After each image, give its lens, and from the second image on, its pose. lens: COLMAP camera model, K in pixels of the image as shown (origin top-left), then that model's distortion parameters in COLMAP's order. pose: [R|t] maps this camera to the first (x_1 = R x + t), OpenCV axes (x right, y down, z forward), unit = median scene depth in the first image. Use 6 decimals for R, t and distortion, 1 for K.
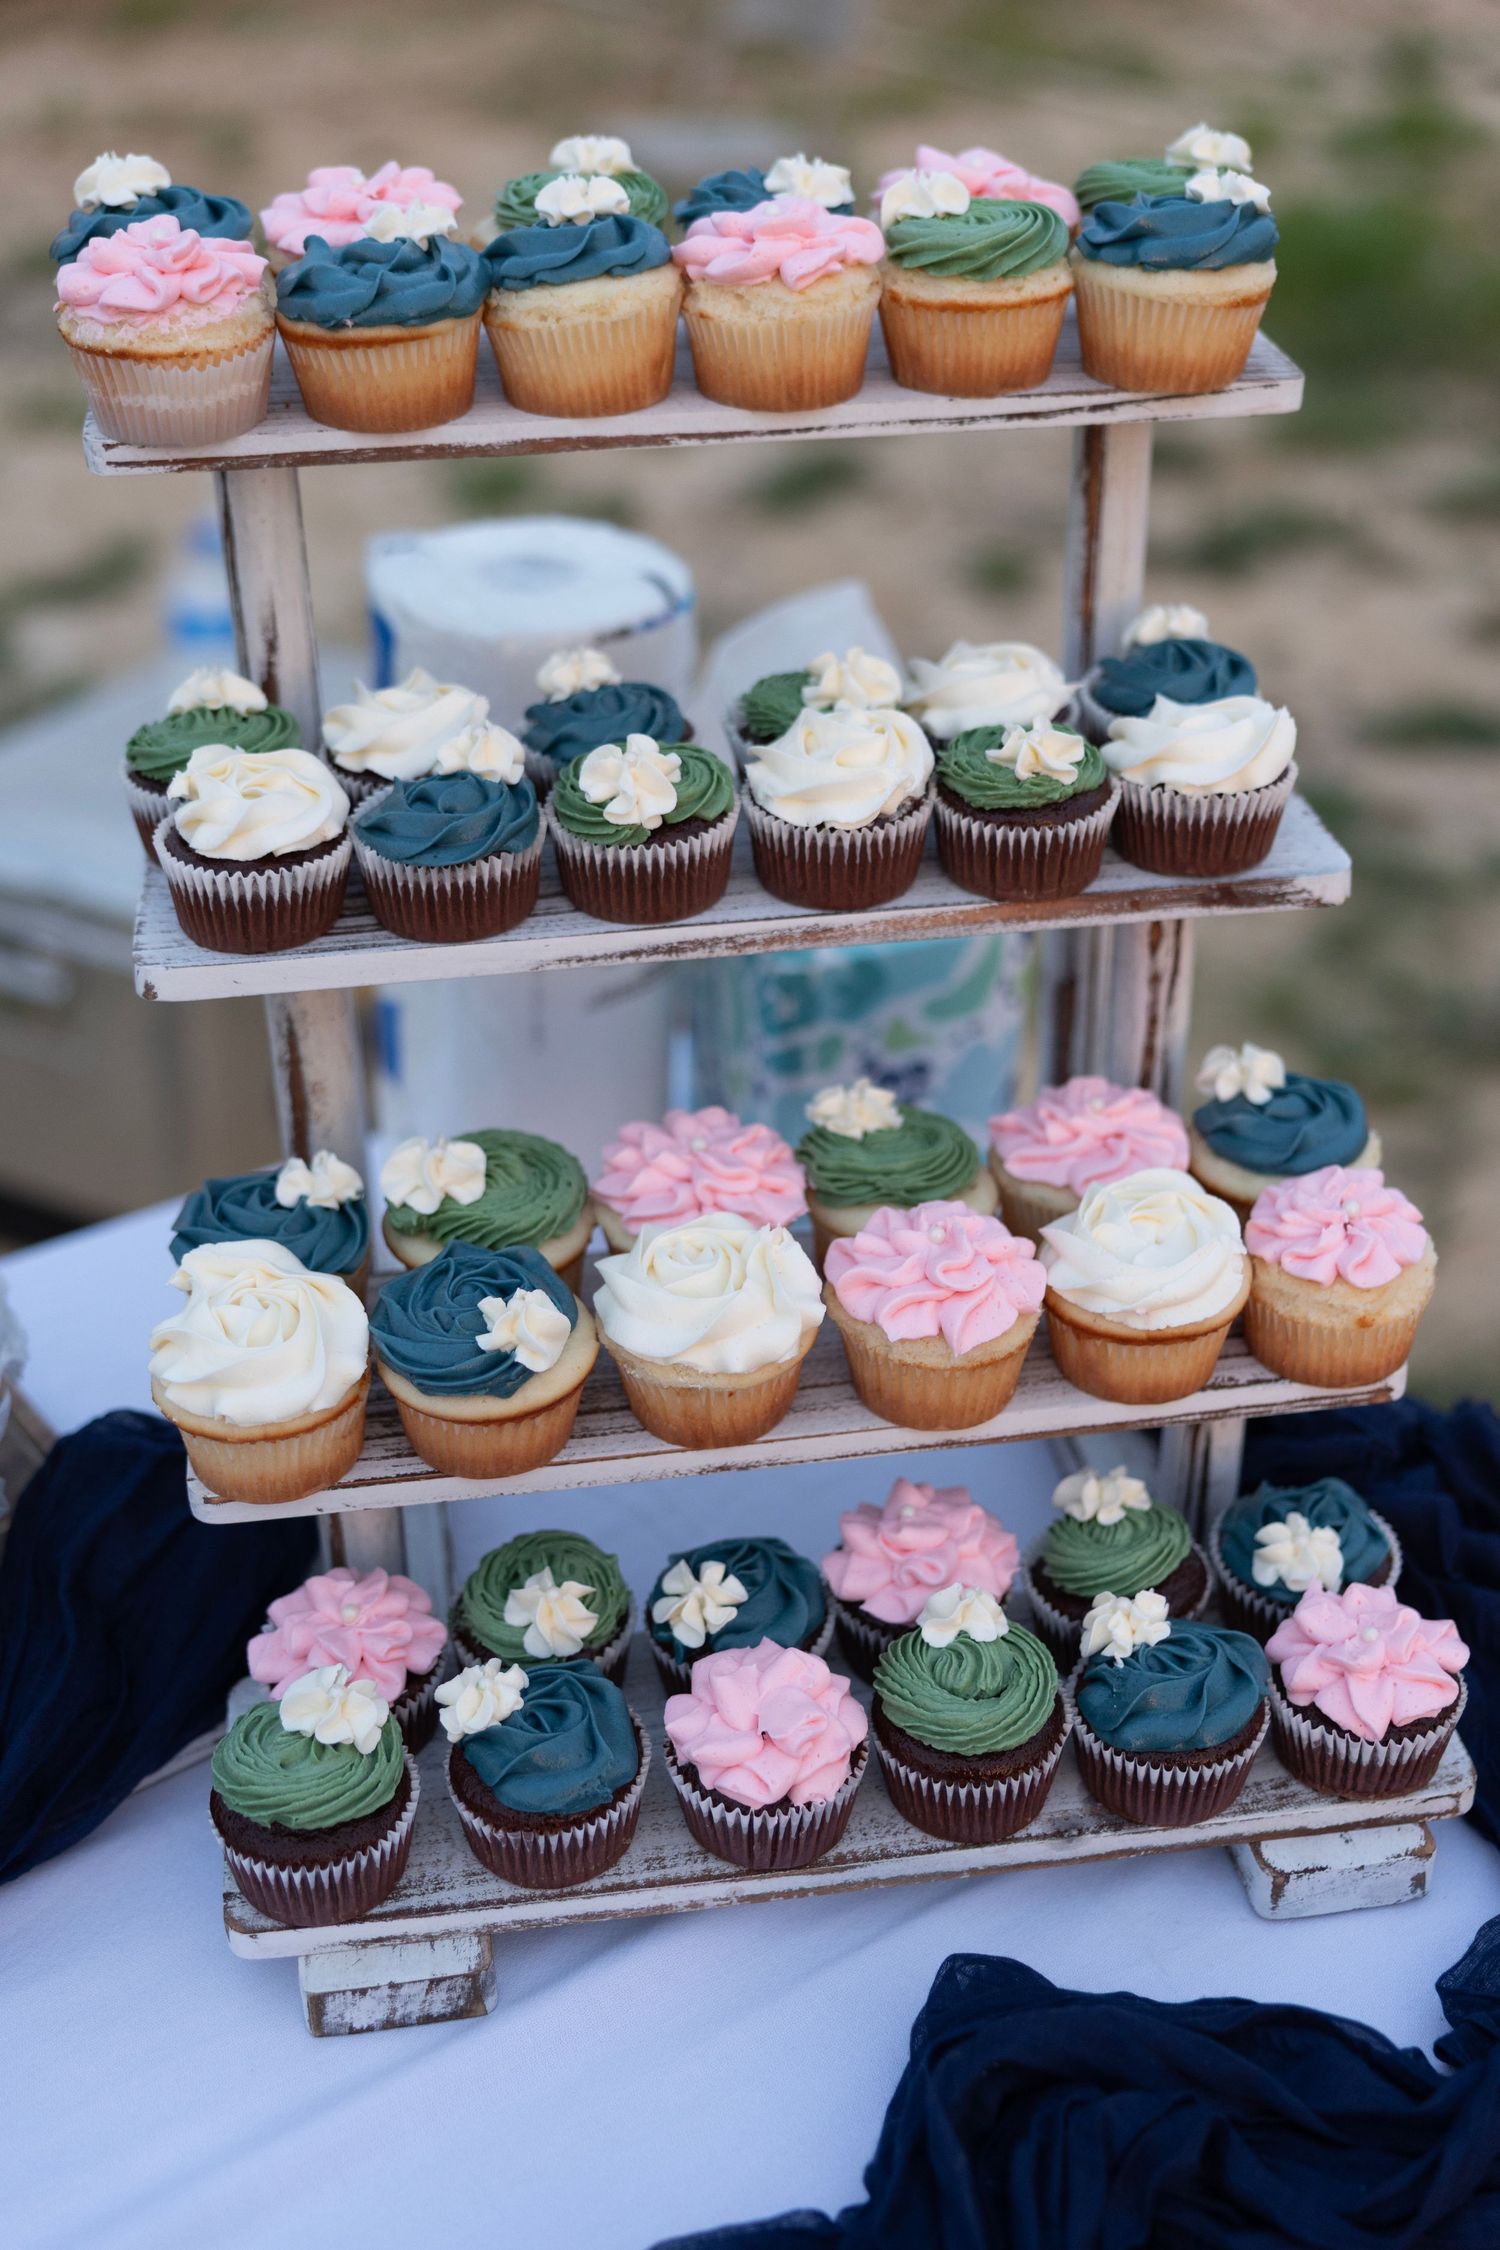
lens RADIAL K [[2733.5, 0, 756.8], [0, 2733.5, 1121.7], [0, 0, 1]] dist [-0.011144, 0.000000]
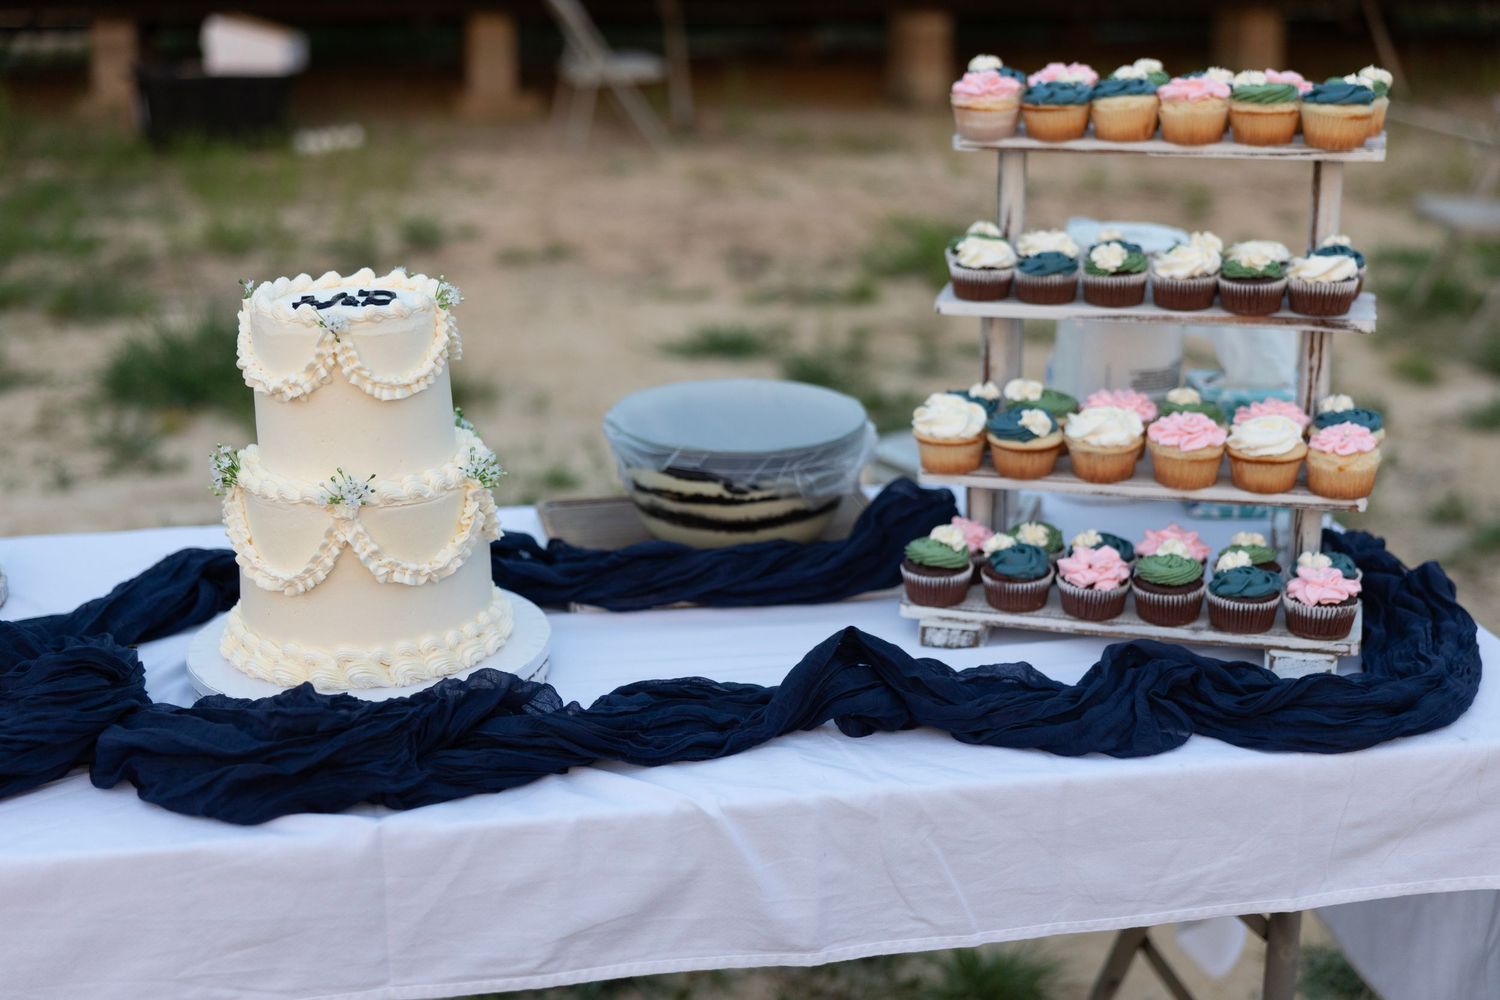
lens RADIAL K [[2117.3, 0, 749.2], [0, 2117.3, 501.5], [0, 0, 1]] dist [-0.016192, 0.000000]
pose [[0.910295, 0.121823, -0.395630, 0.525964], [-0.208968, 0.960239, -0.185131, 0.620051], [0.357346, 0.251198, 0.899557, -1.094449]]
